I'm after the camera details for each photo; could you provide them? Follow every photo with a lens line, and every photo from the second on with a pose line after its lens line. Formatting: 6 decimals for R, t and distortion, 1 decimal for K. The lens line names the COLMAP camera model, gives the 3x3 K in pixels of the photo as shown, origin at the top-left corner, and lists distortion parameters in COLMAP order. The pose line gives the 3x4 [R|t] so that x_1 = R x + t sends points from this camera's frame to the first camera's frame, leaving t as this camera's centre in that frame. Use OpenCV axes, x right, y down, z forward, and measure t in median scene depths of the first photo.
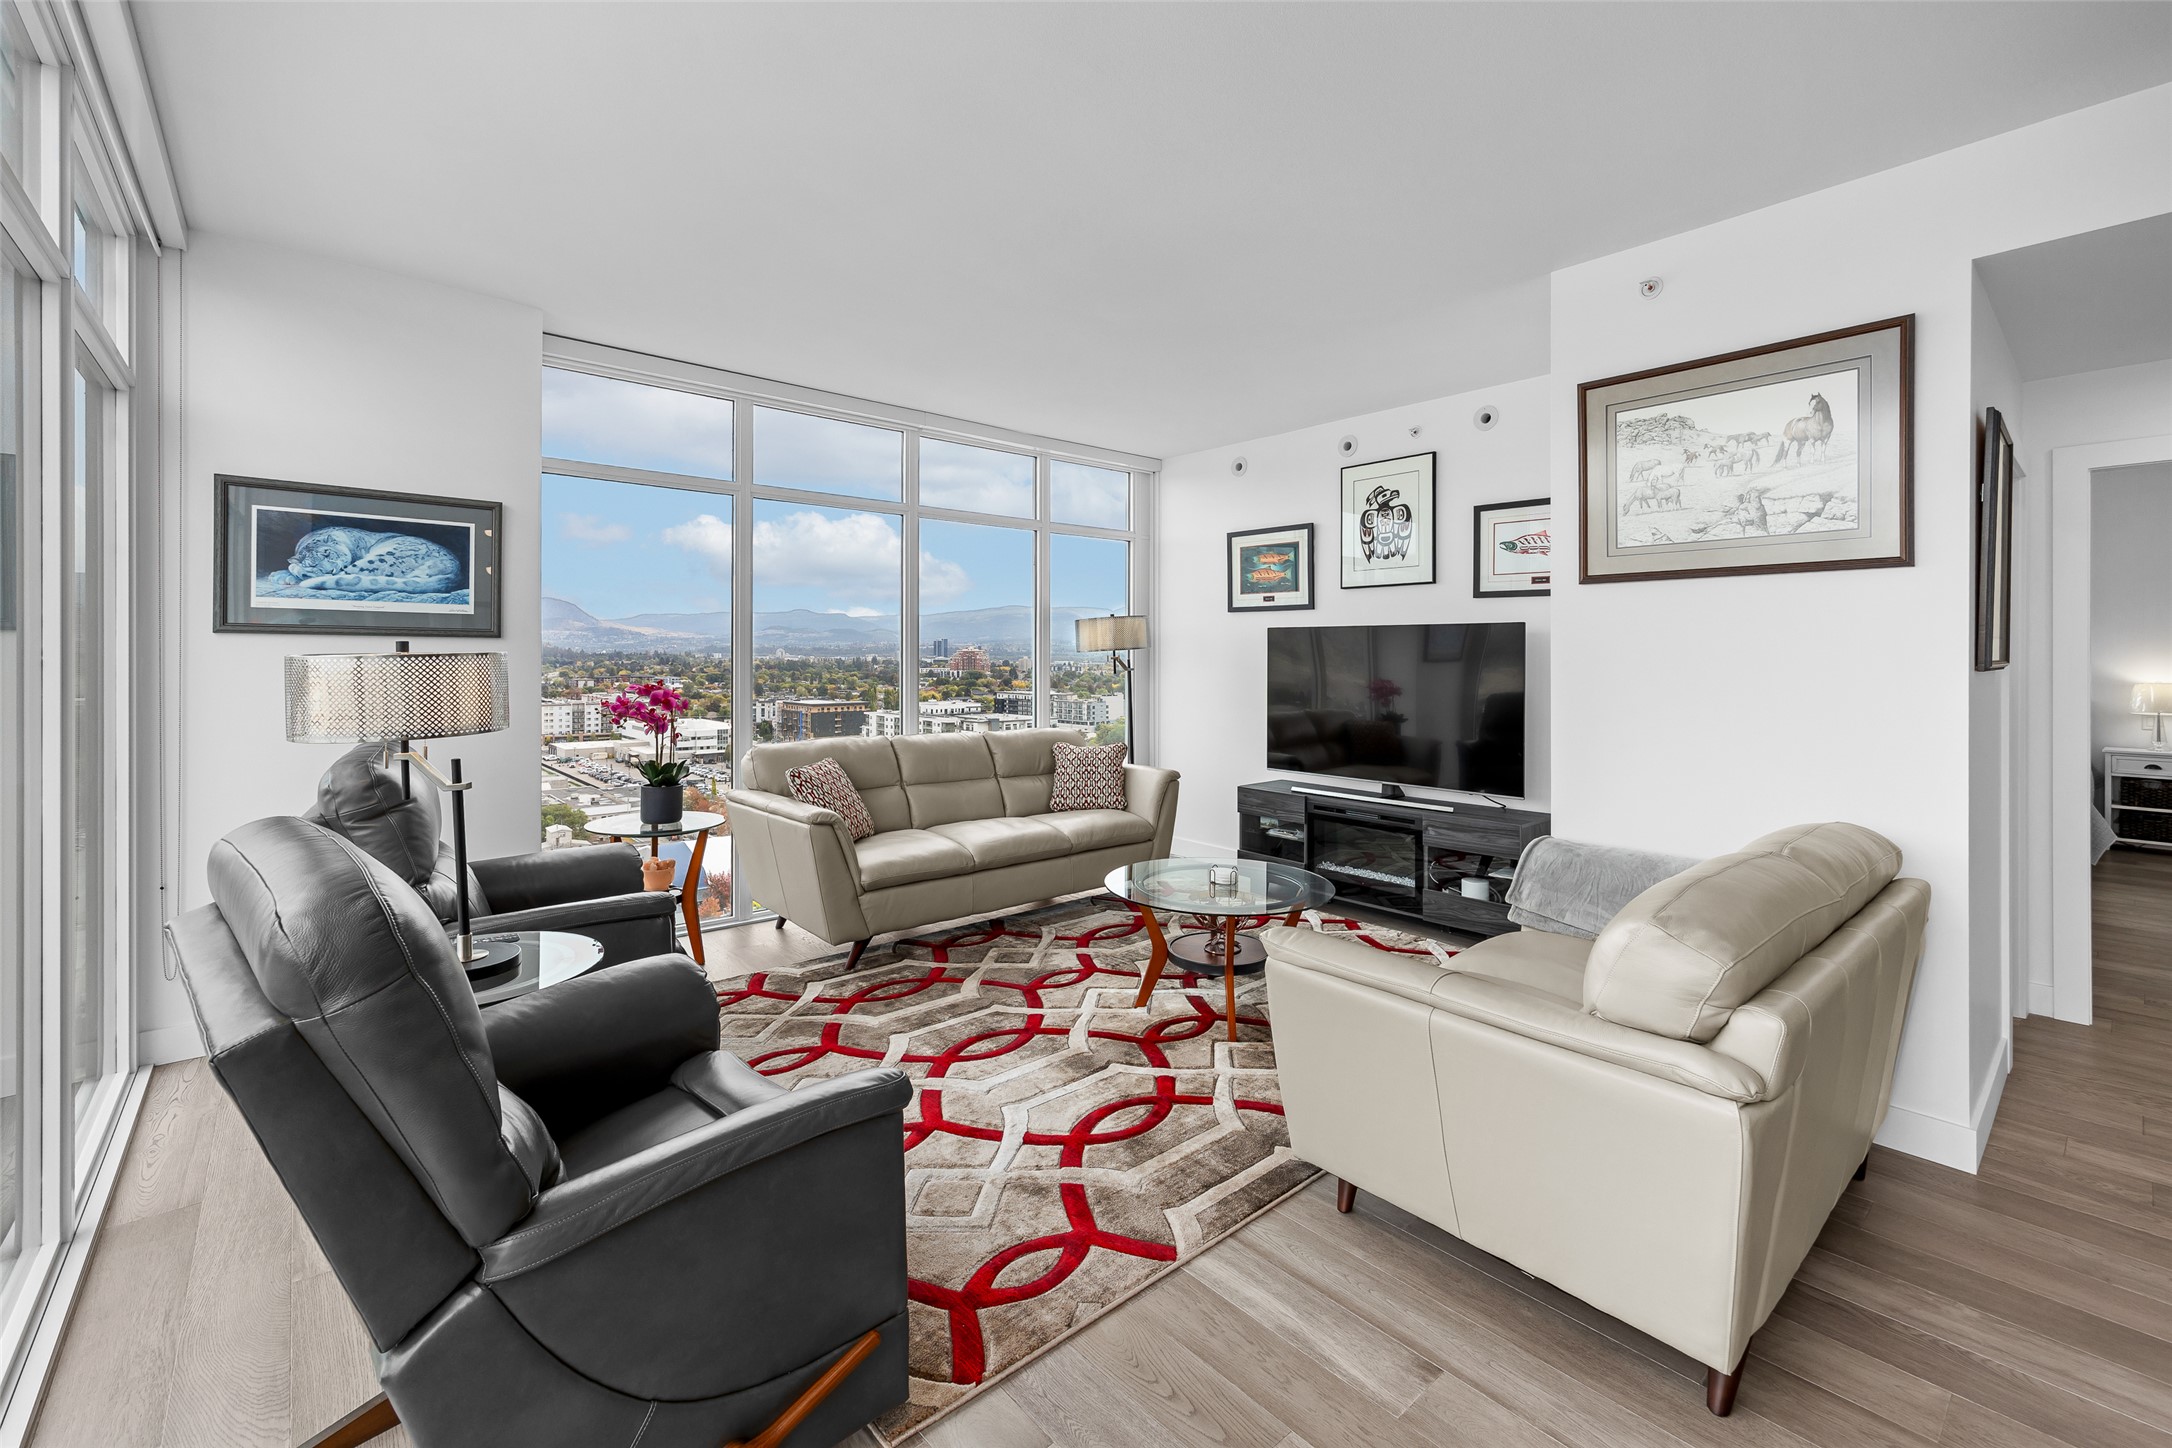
lens RADIAL K [[906.2, 0, 1091.4], [0, 906.2, 650.7], [0, 0, 1]] dist [-0.007600, -0.000440]
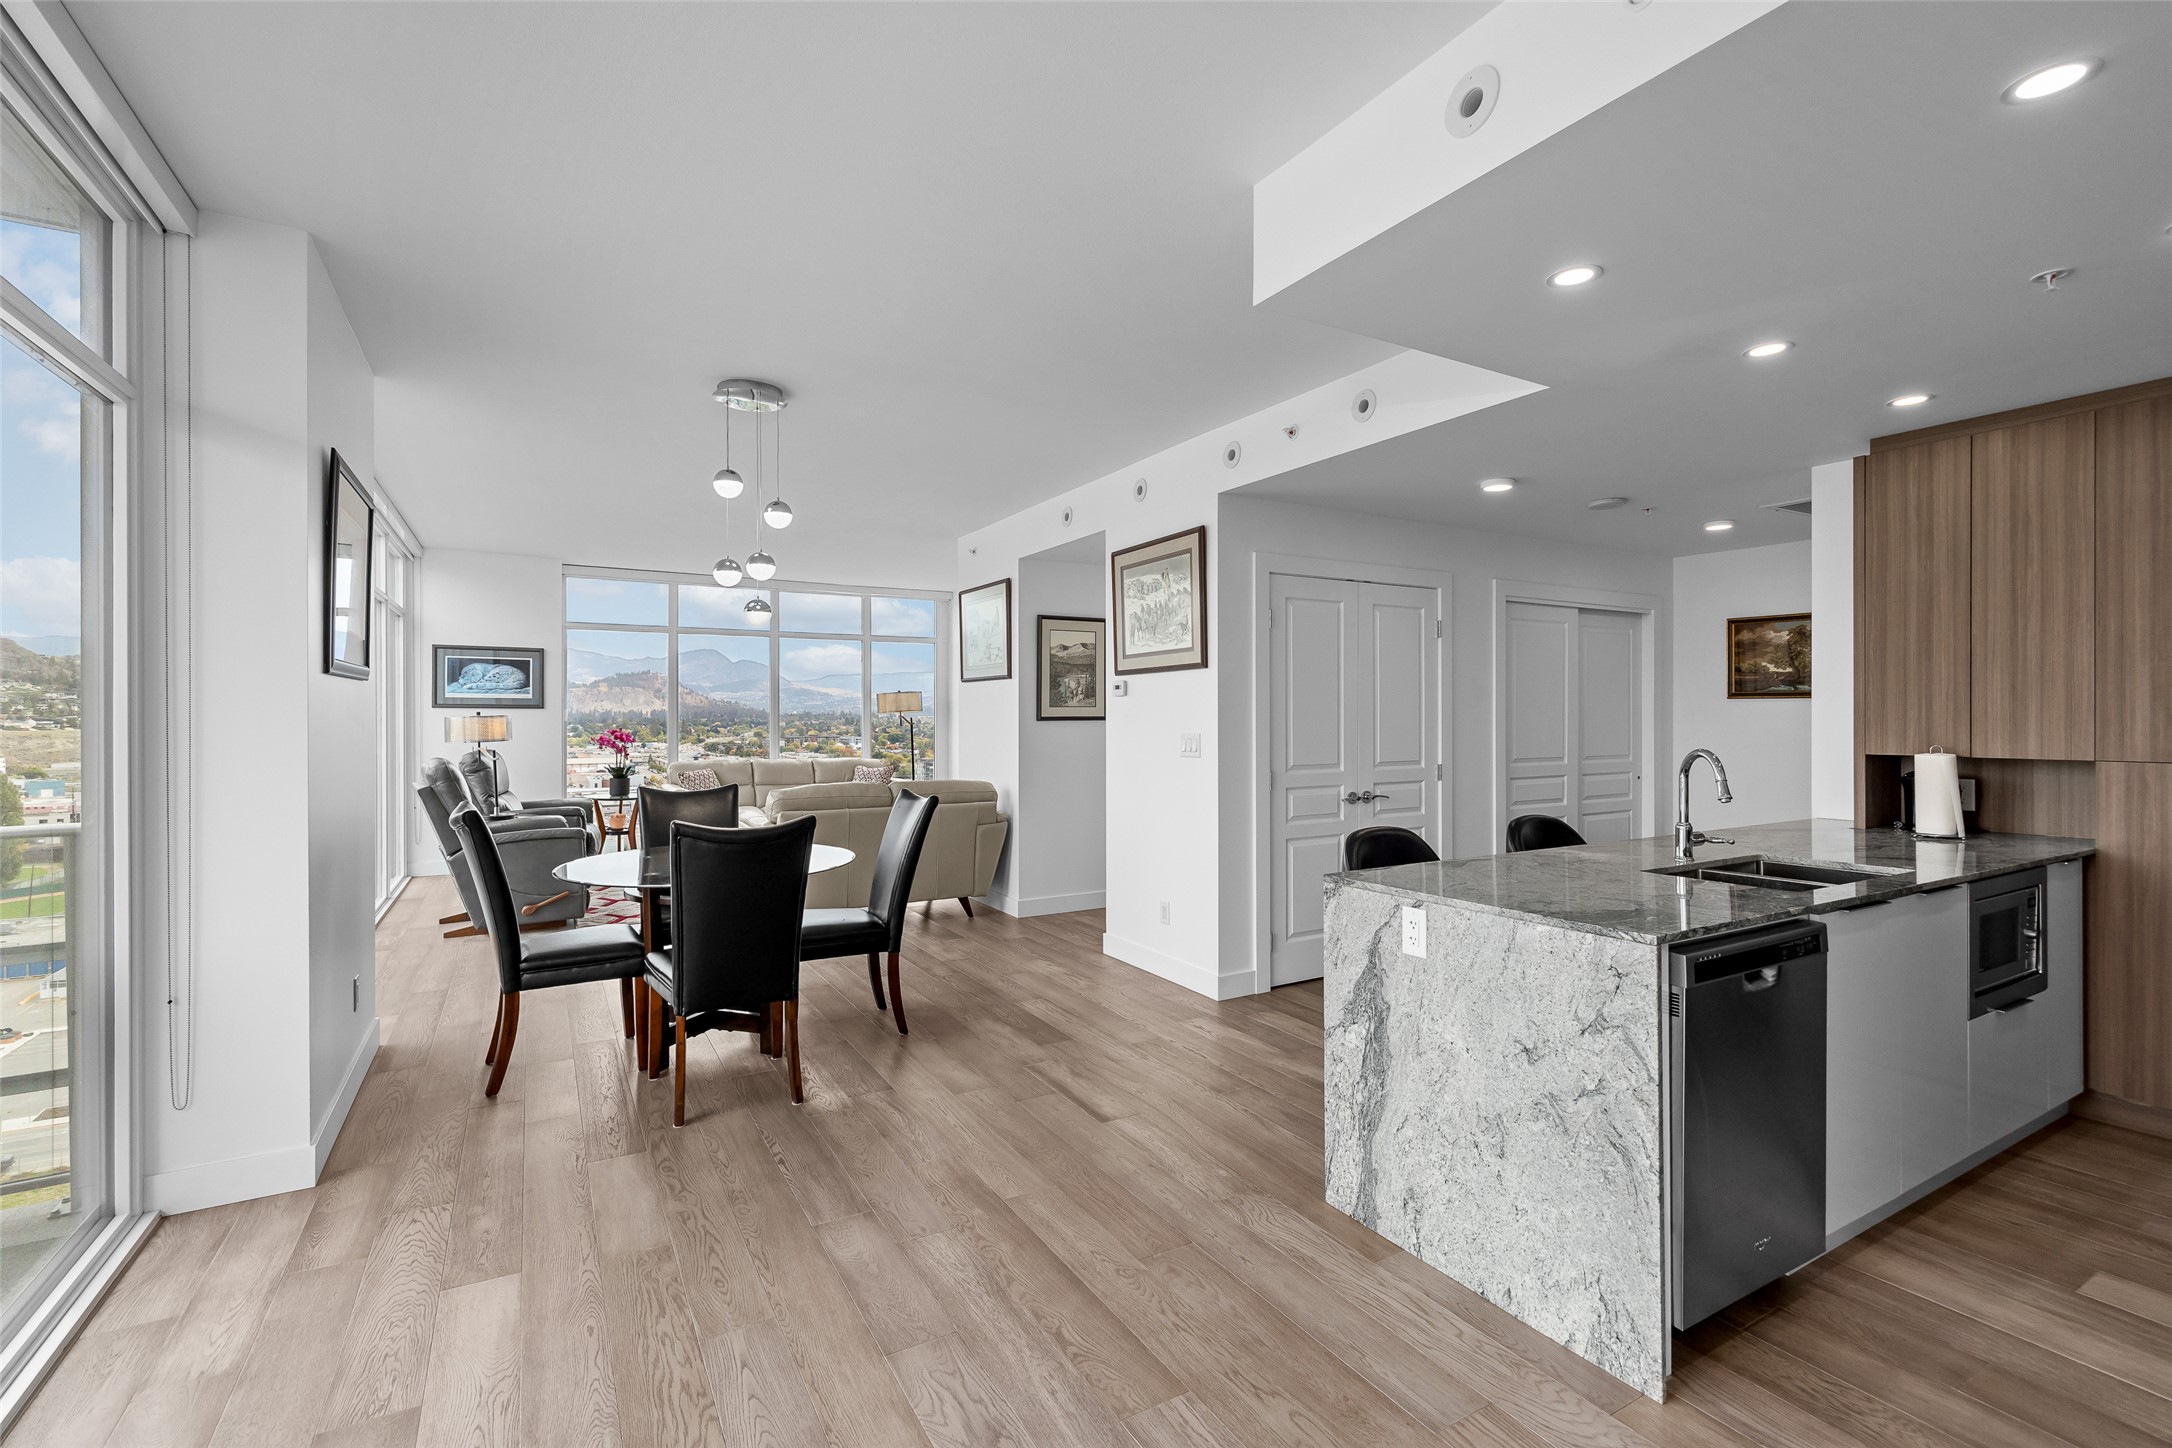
lens RADIAL K [[967.7, 0, 1083.4], [0, 967.7, 718.8], [0, 0, 1]] dist [0.002787, 0.000265]
pose [[0.978994, -0.003359, -0.203862, 0.849533], [0.005378, 0.999942, 0.009350, -0.003428], [0.203819, -0.010250, 0.978955, -0.800770]]
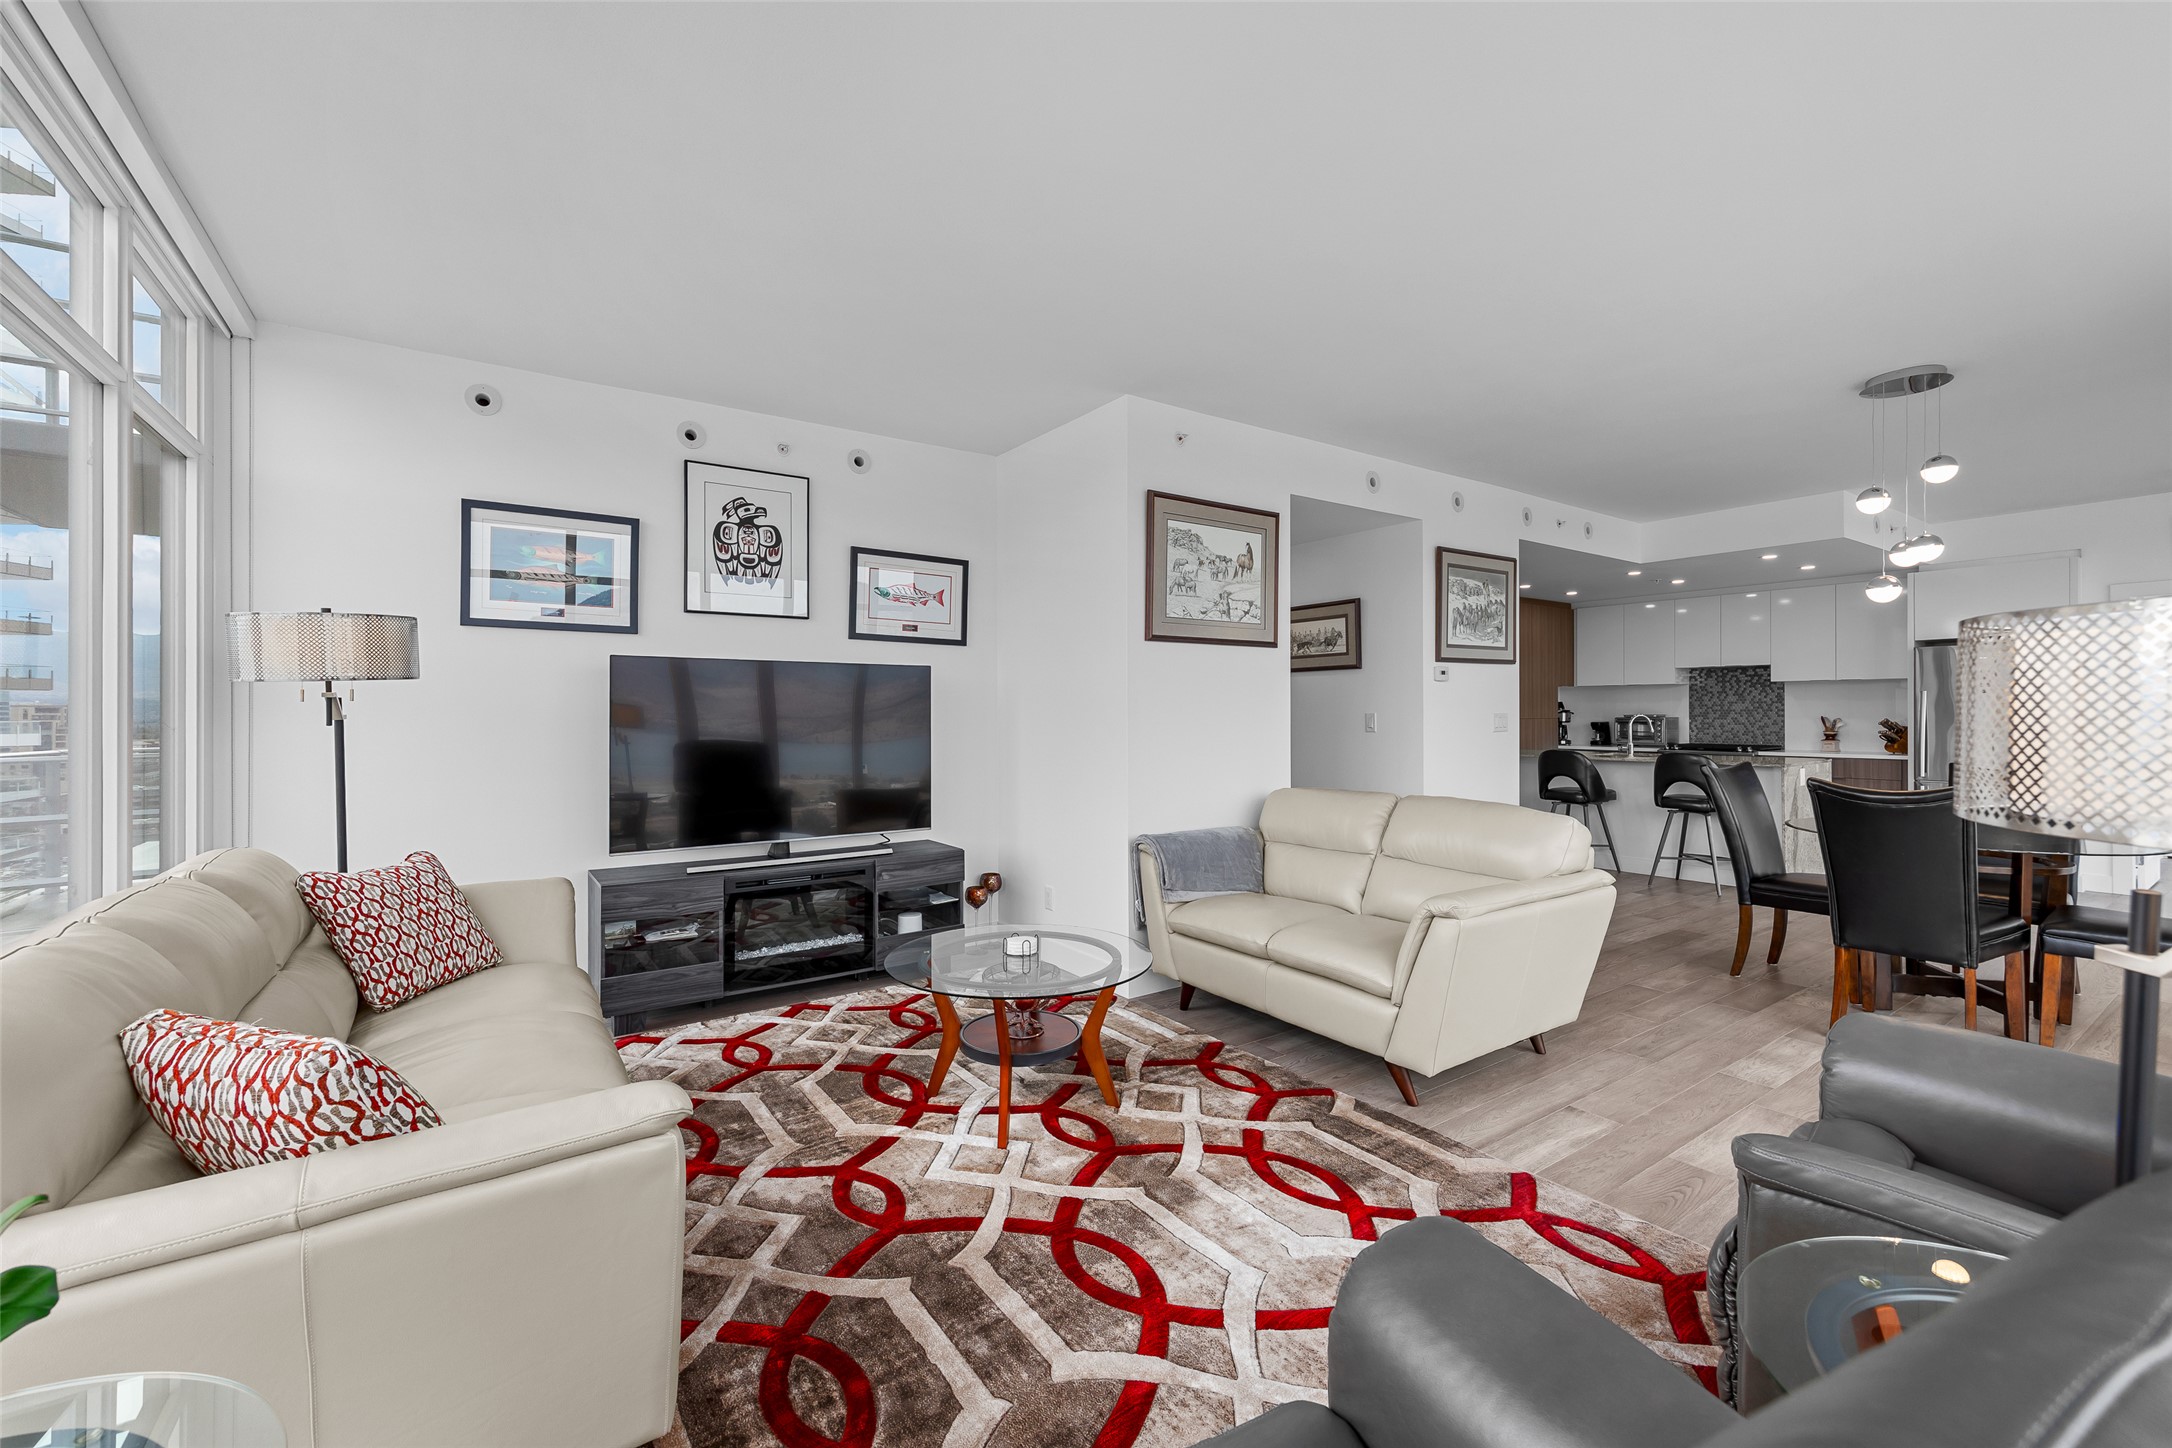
lens RADIAL K [[870.2, 0, 1089.1], [0, 870.2, 718.1], [0, 0, 1]] dist [0.010508, -0.001739]
pose [[0.121815, -0.007338, 0.992526, -0.499947], [-0.001456, 0.999970, 0.007572, 0.020703], [-0.992552, -0.002367, 0.121801, 0.630549]]
